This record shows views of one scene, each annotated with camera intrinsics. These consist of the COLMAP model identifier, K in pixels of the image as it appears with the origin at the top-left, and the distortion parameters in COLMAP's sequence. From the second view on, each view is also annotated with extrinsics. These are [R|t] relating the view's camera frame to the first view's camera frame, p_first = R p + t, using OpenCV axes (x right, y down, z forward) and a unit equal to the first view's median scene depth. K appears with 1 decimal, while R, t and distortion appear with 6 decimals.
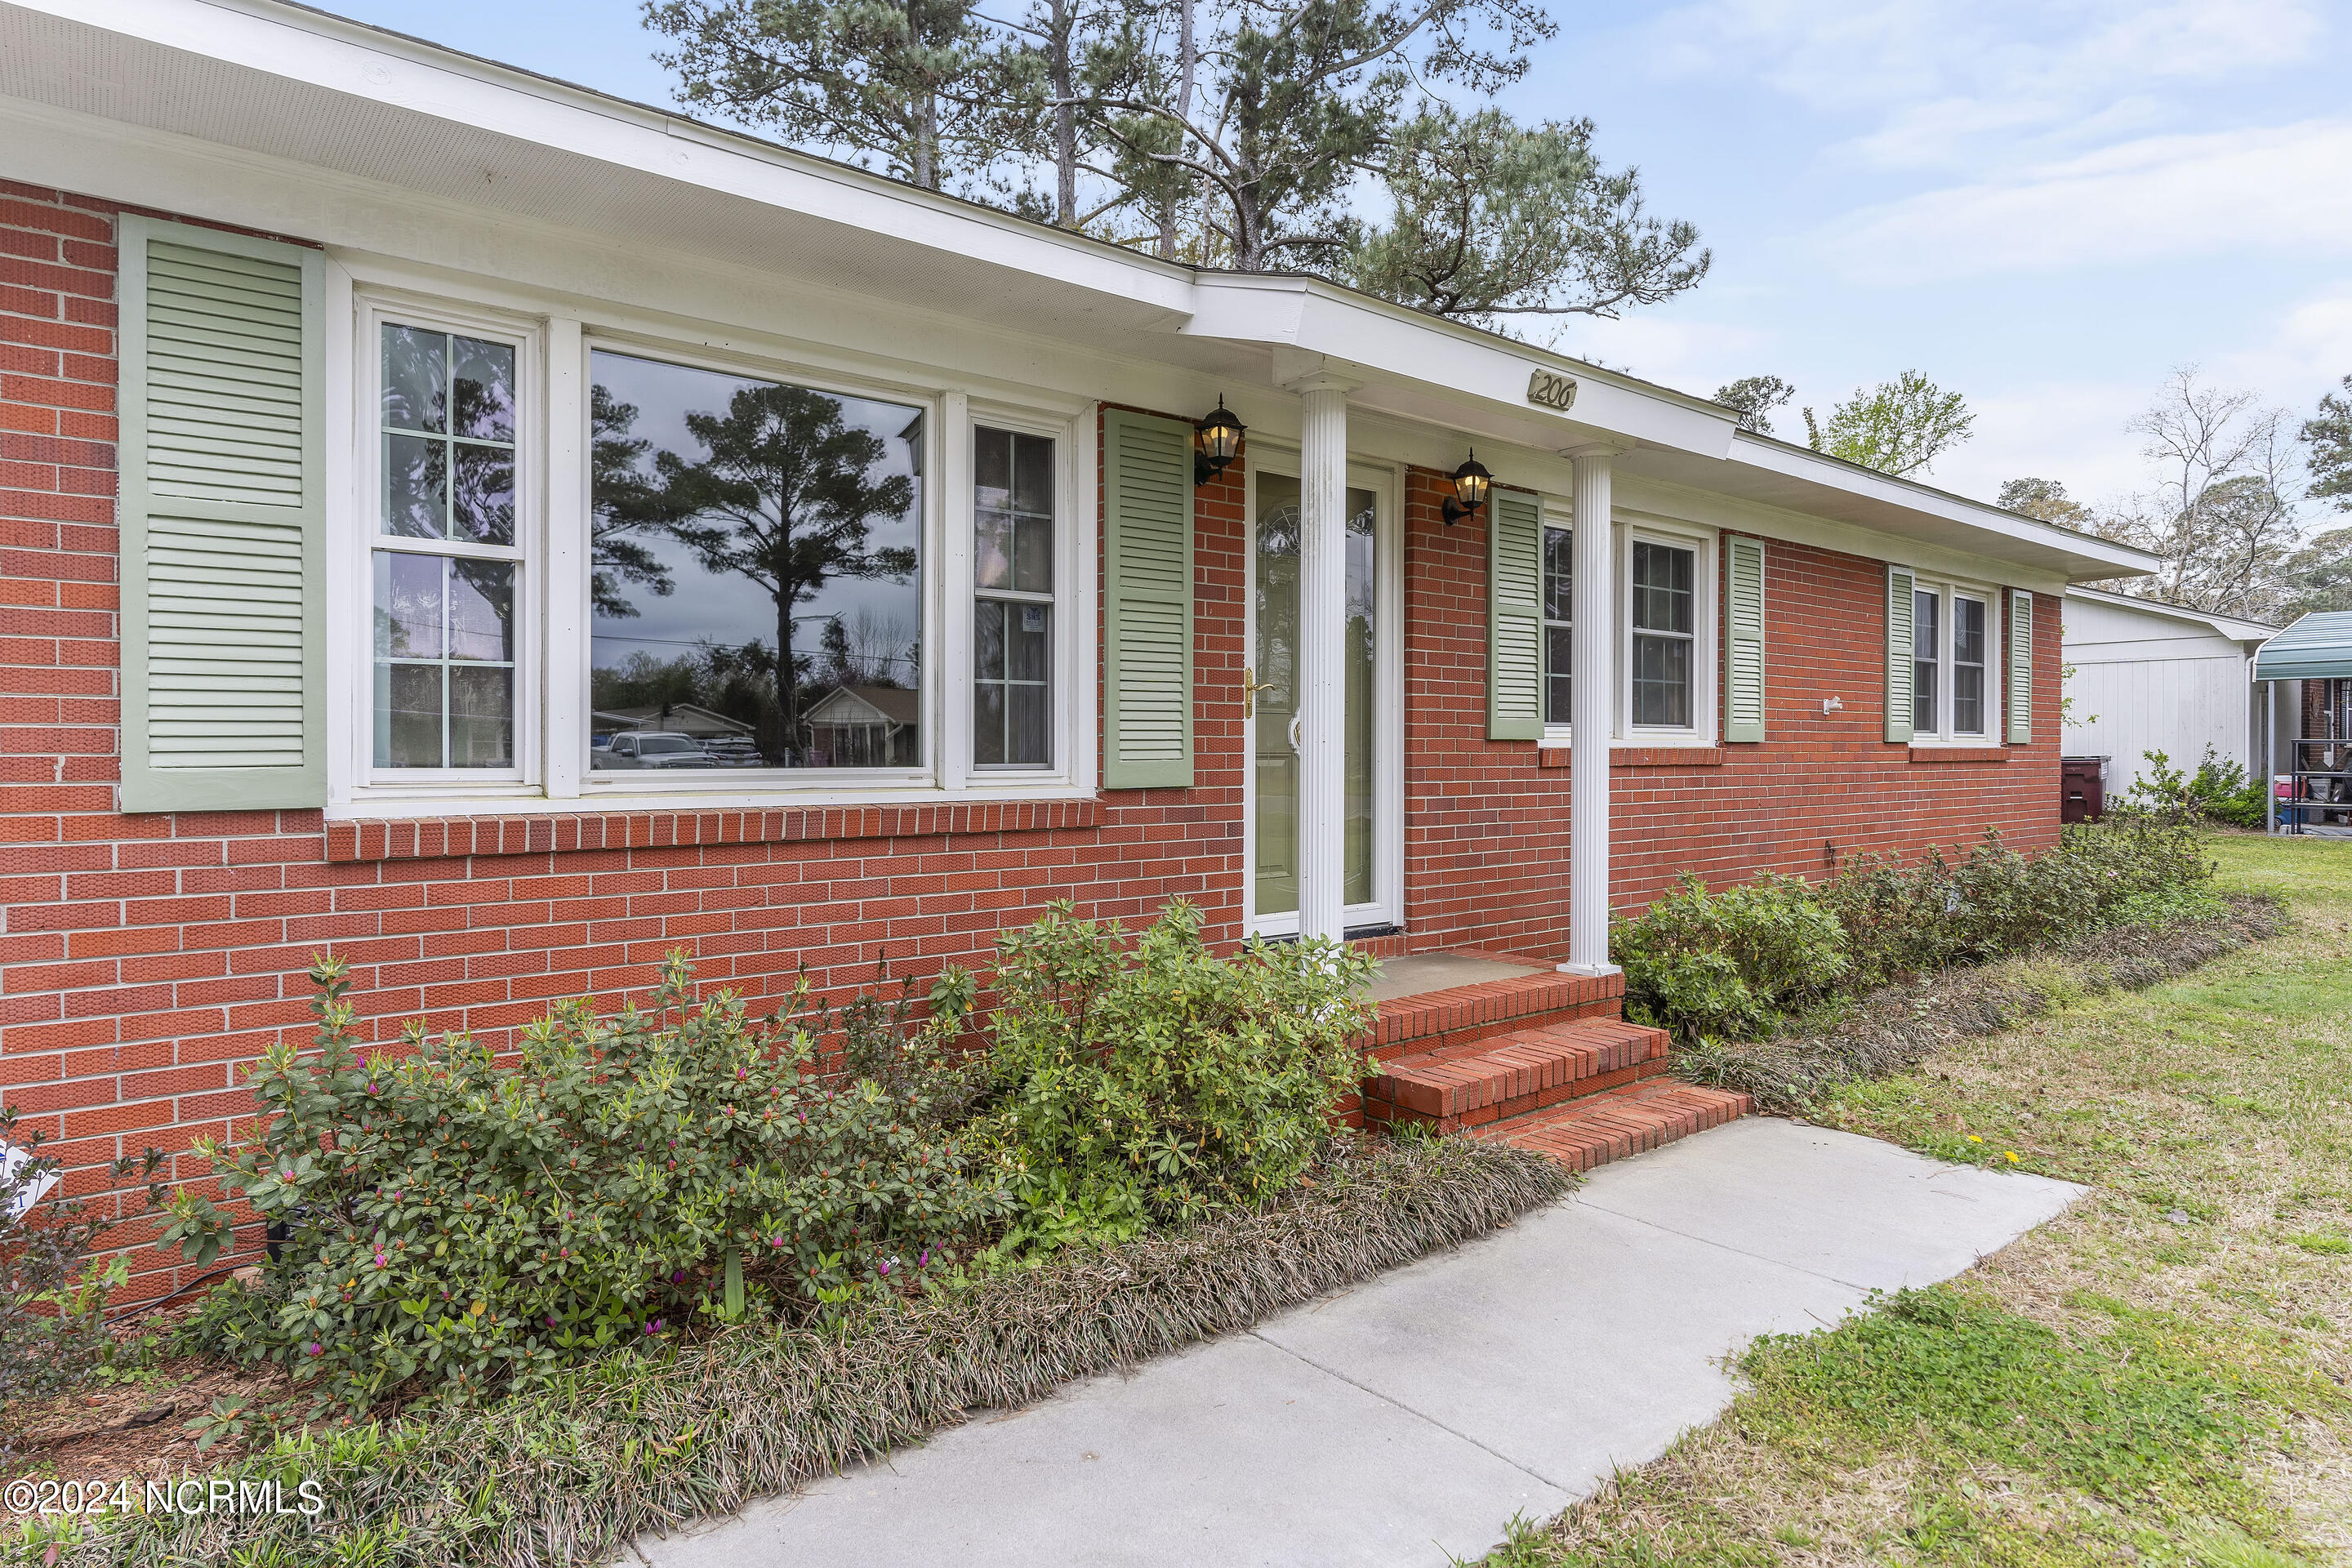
lens RADIAL K [[1337.3, 0, 1176.0], [0, 1337.3, 784.0], [0, 0, 1]] dist [0.003774, 0.000329]
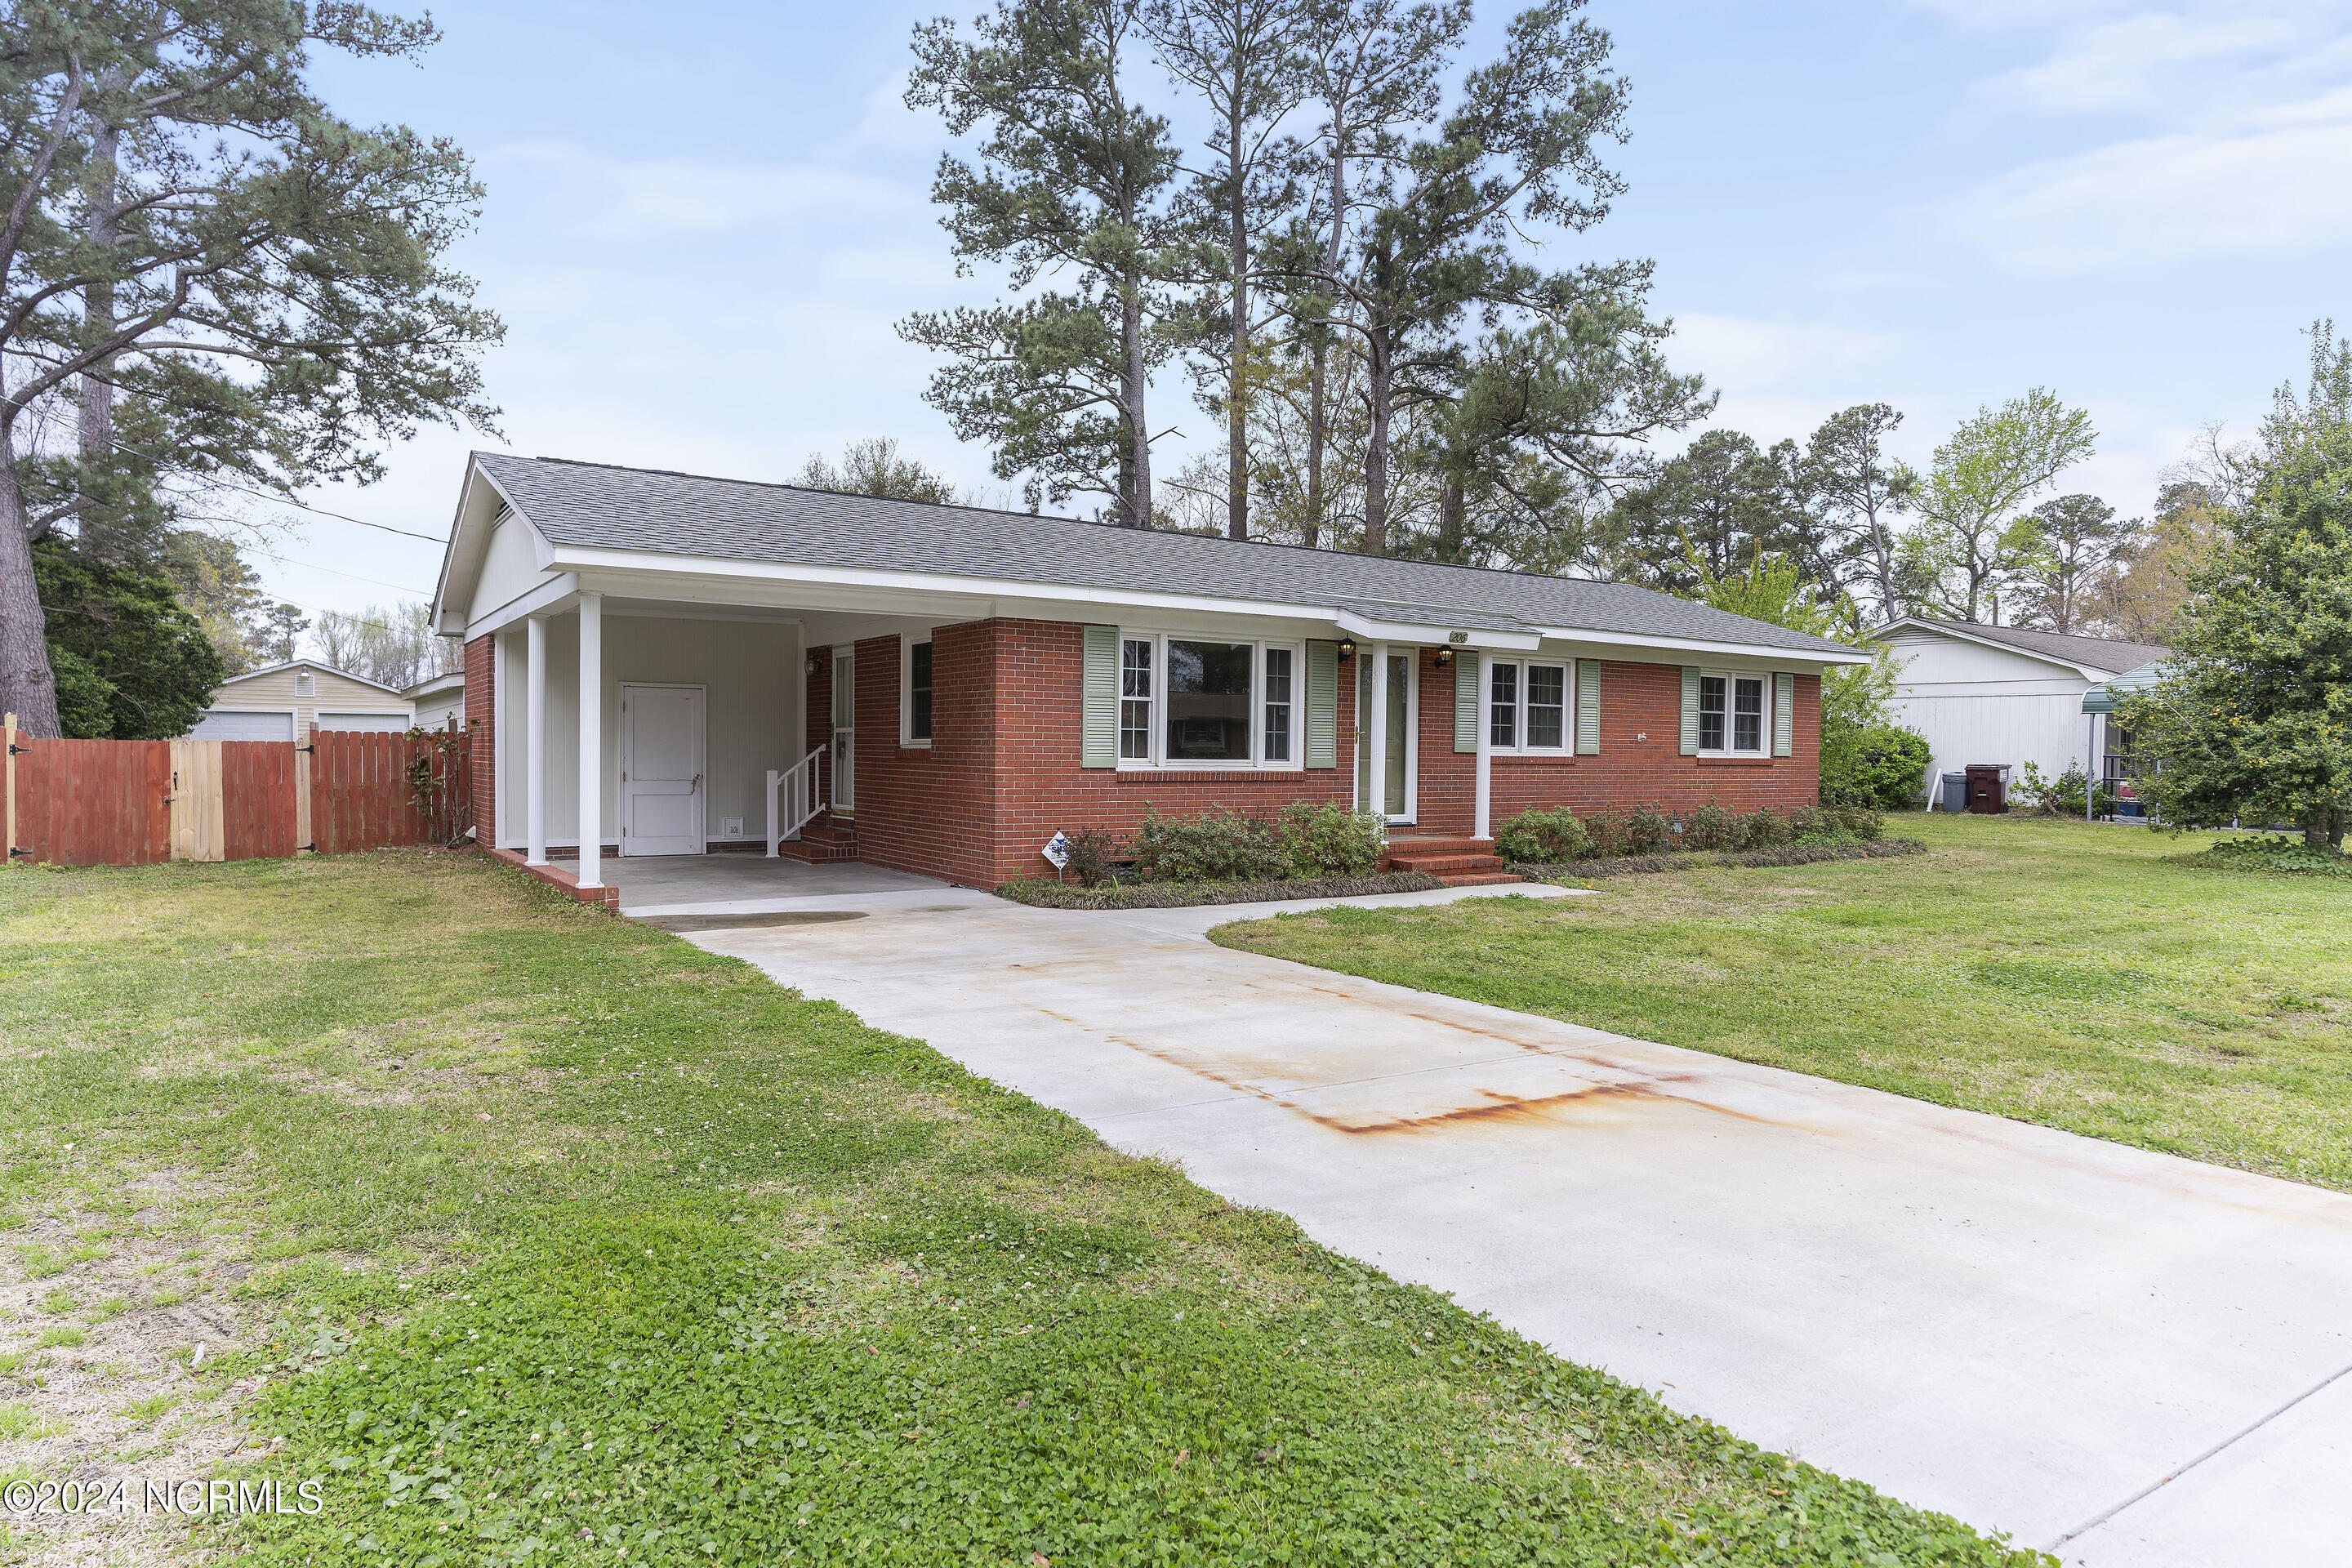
lens RADIAL K [[1432.7, 0, 1169.3], [0, 1432.7, 760.3], [0, 0, 1]] dist [-0.001565, -0.001338]
pose [[0.995035, 0.019779, -0.097540, -0.028747], [-0.020727, 0.999747, -0.008712, 0.013308], [0.097343, 0.010690, 0.995193, -1.402140]]
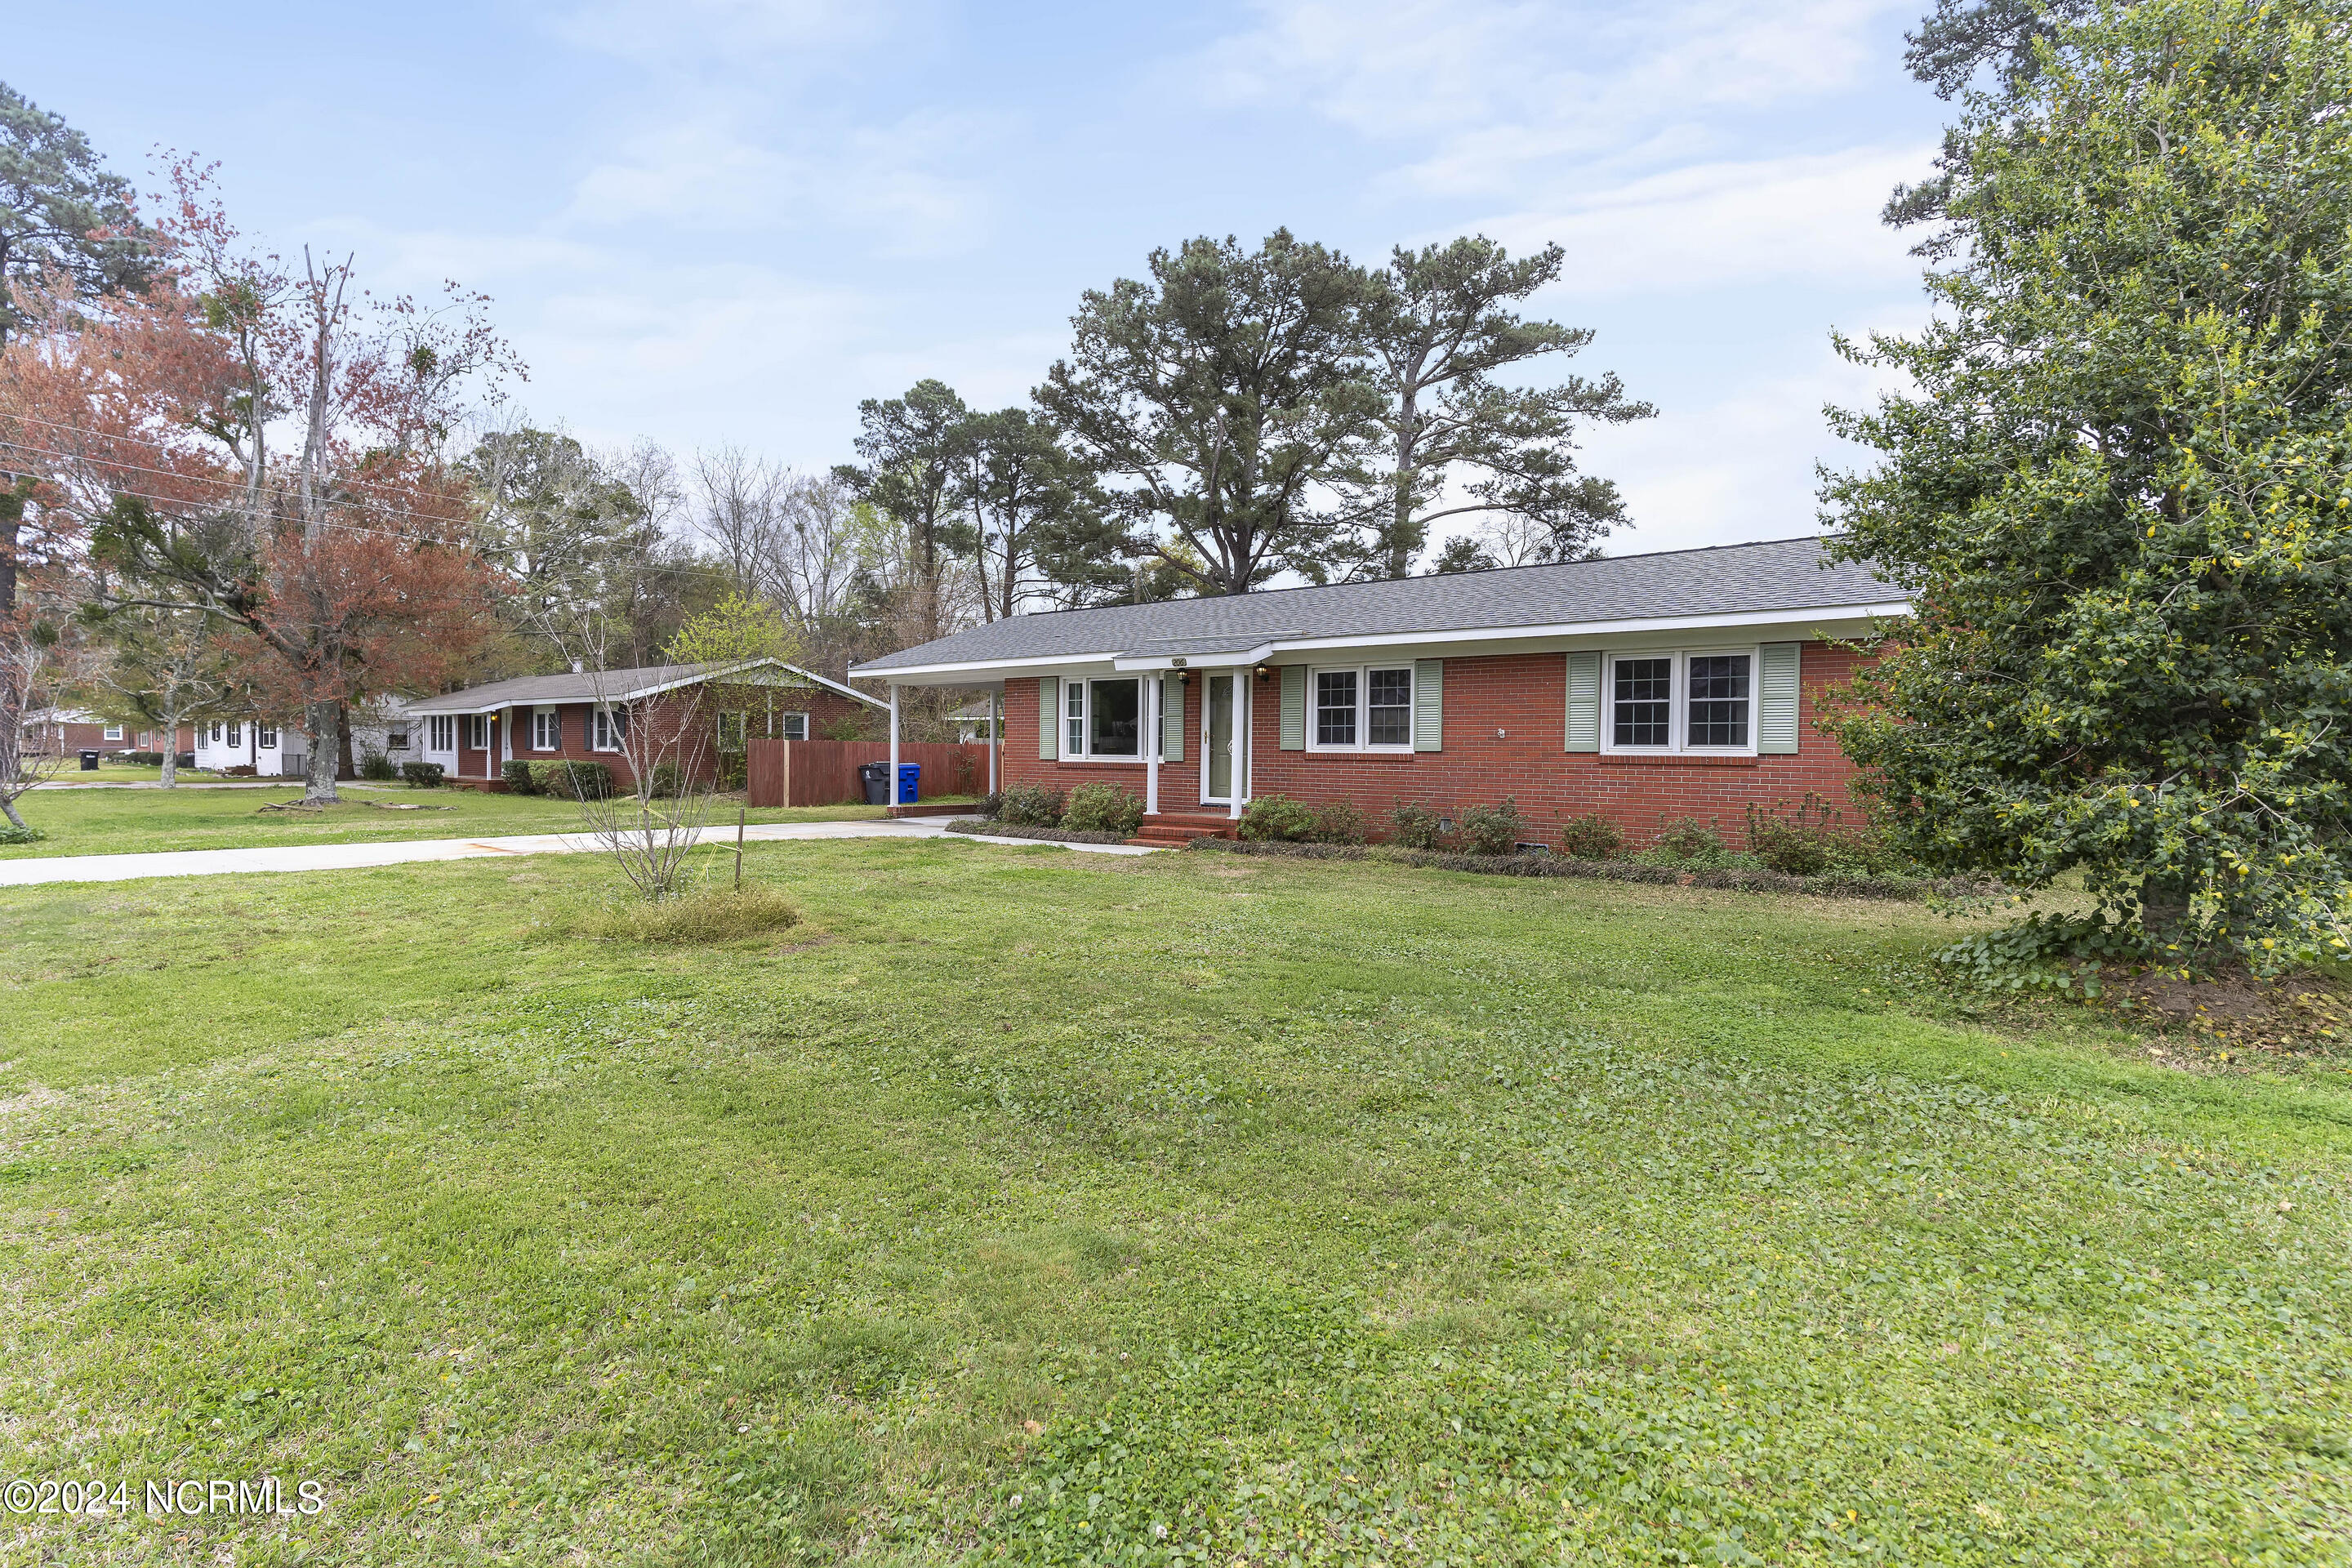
lens RADIAL K [[1221.4, 0, 1160.4], [0, 1221.4, 763.3], [0, 0, 1]] dist [-0.002171, 0.000808]
pose [[0.167592, 0.017624, -0.985699, 2.382237], [-0.027601, 0.999532, 0.013179, -0.025683], [0.985470, 0.024998, 0.168000, 0.211022]]
